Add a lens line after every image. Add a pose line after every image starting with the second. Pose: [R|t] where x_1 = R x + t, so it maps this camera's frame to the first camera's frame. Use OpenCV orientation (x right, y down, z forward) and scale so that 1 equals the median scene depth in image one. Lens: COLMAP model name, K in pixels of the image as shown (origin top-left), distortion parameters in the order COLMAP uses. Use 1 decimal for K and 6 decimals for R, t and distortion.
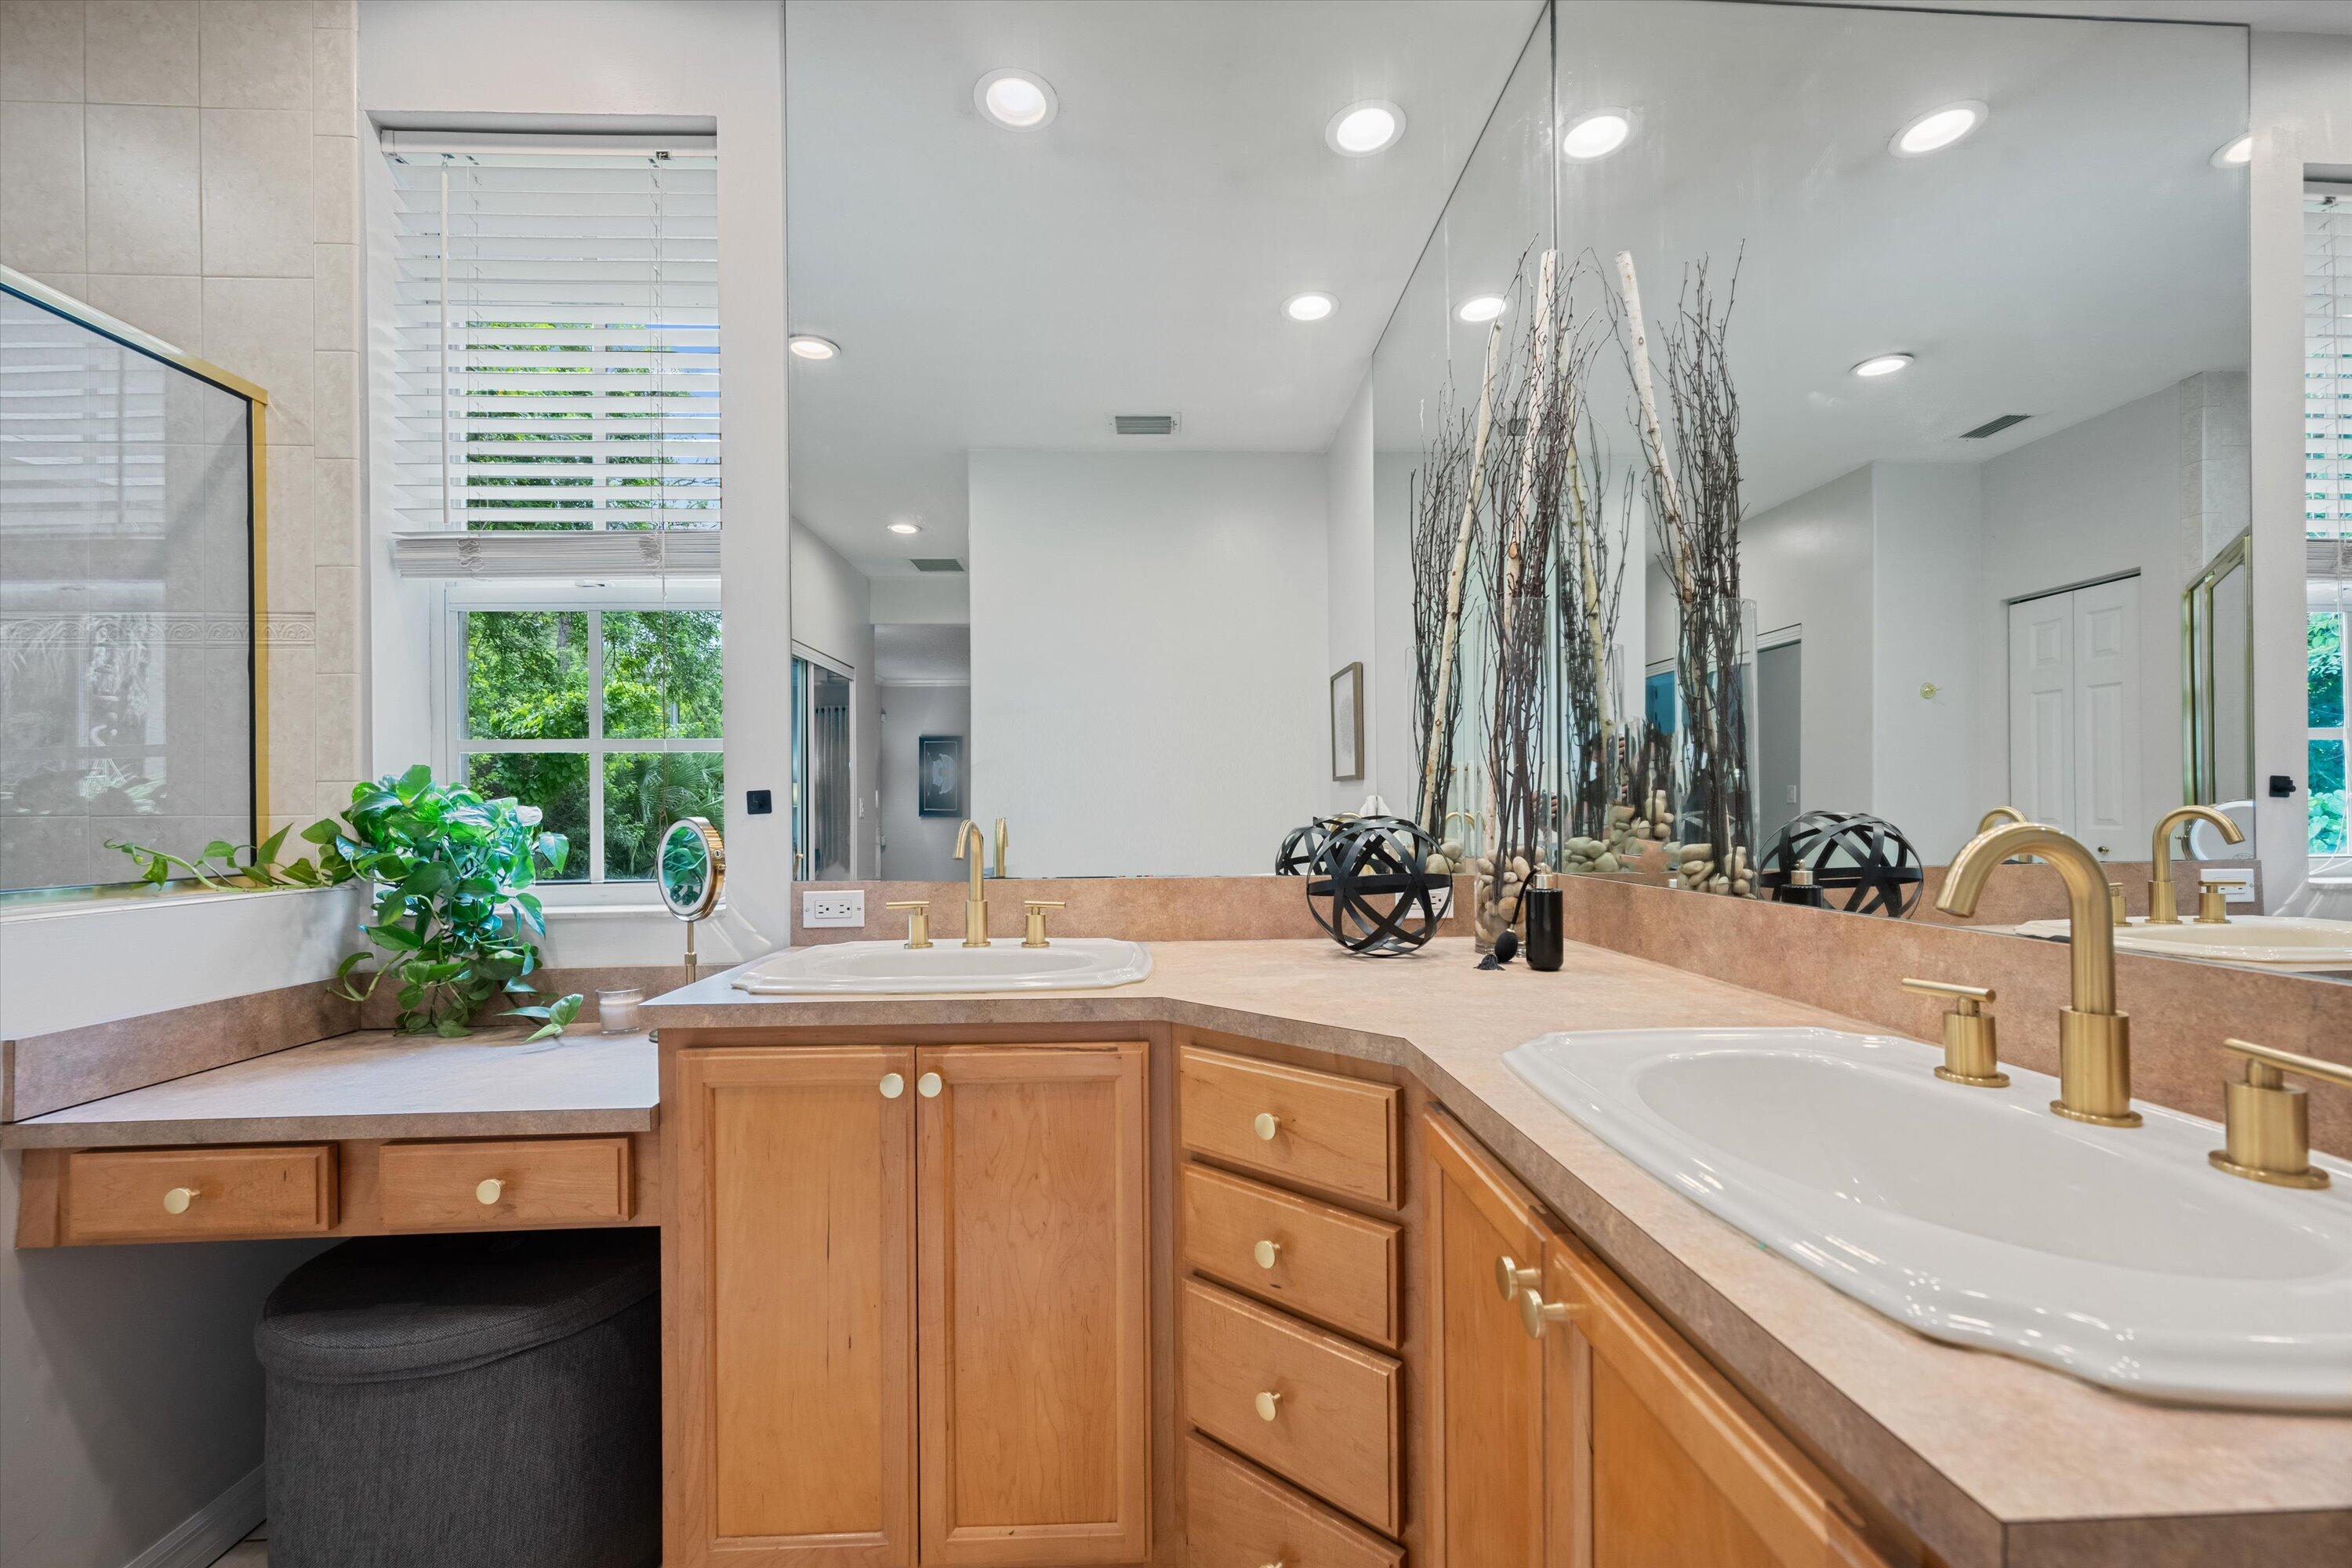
lens RADIAL K [[925.1, 0, 1186.0], [0, 925.1, 769.3], [0, 0, 1]] dist [-0.000689, -0.000237]
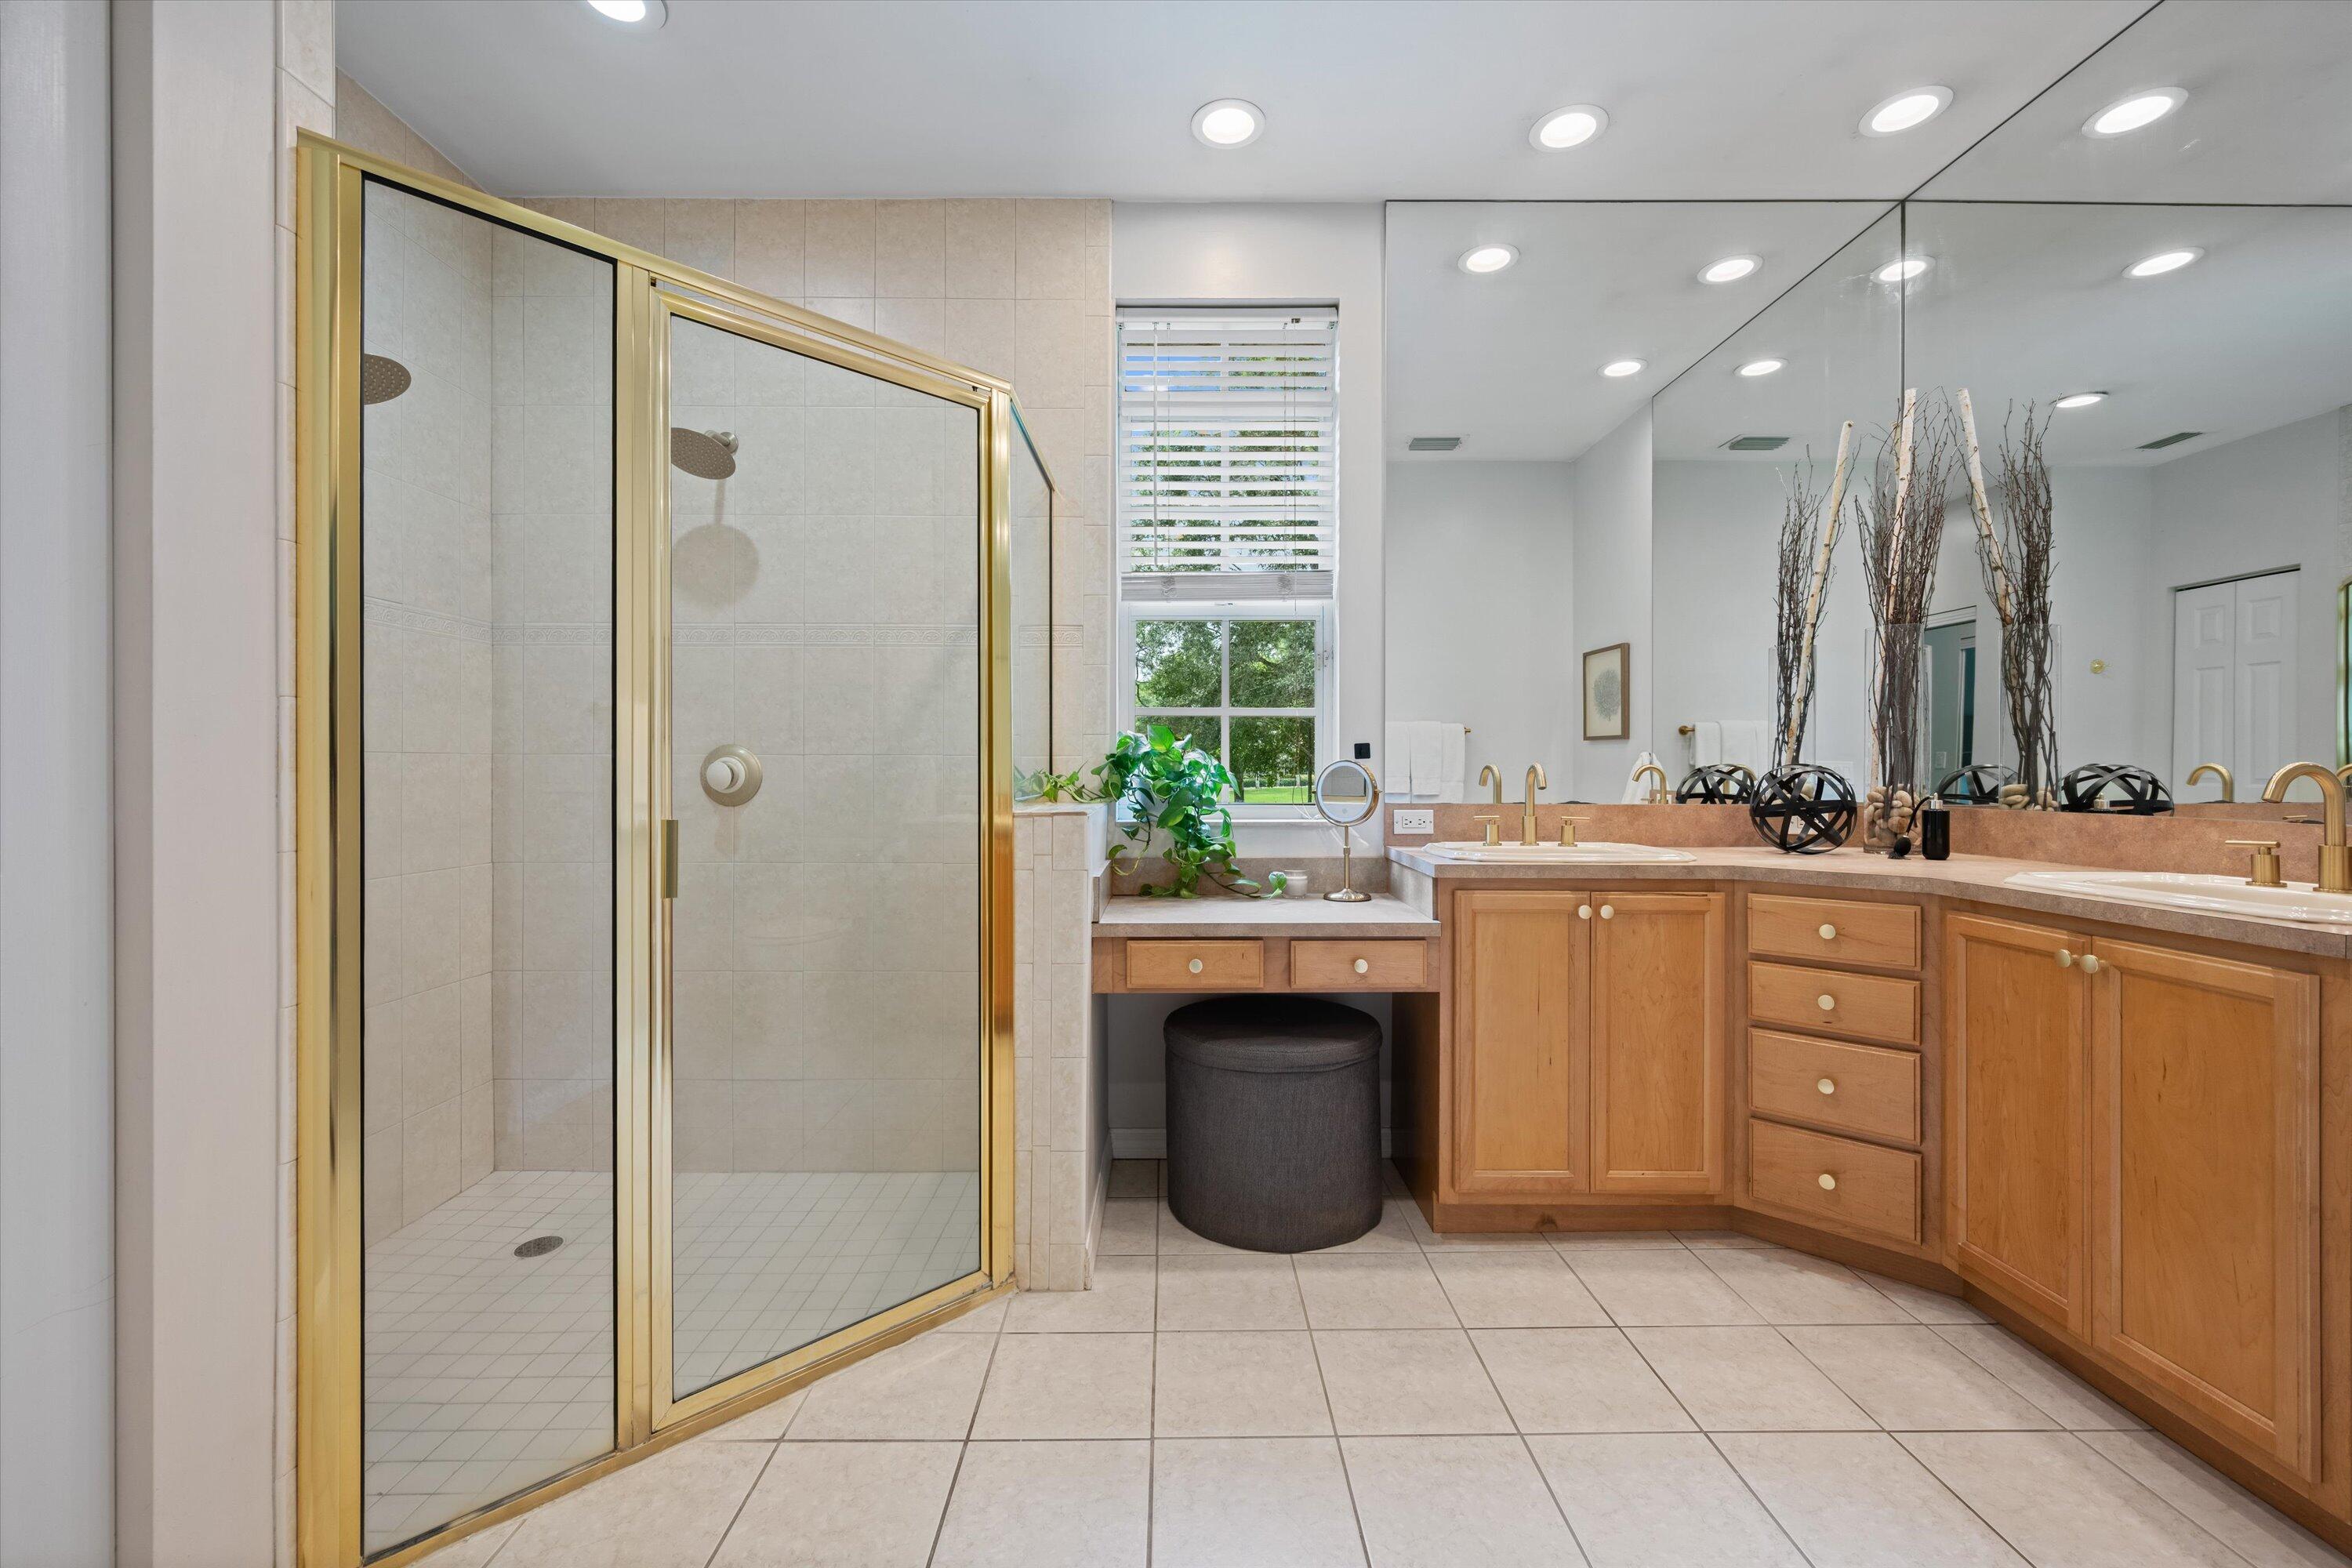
lens RADIAL K [[956.7, 0, 1188.0], [0, 956.7, 728.2], [0, 0, 1]] dist [0.001790, -0.000053]
pose [[0.999086, 0.008878, -0.041815, -0.935115], [-0.008786, 0.999959, 0.002362, -0.003691], [0.041834, -0.001993, 0.999123, -0.791662]]
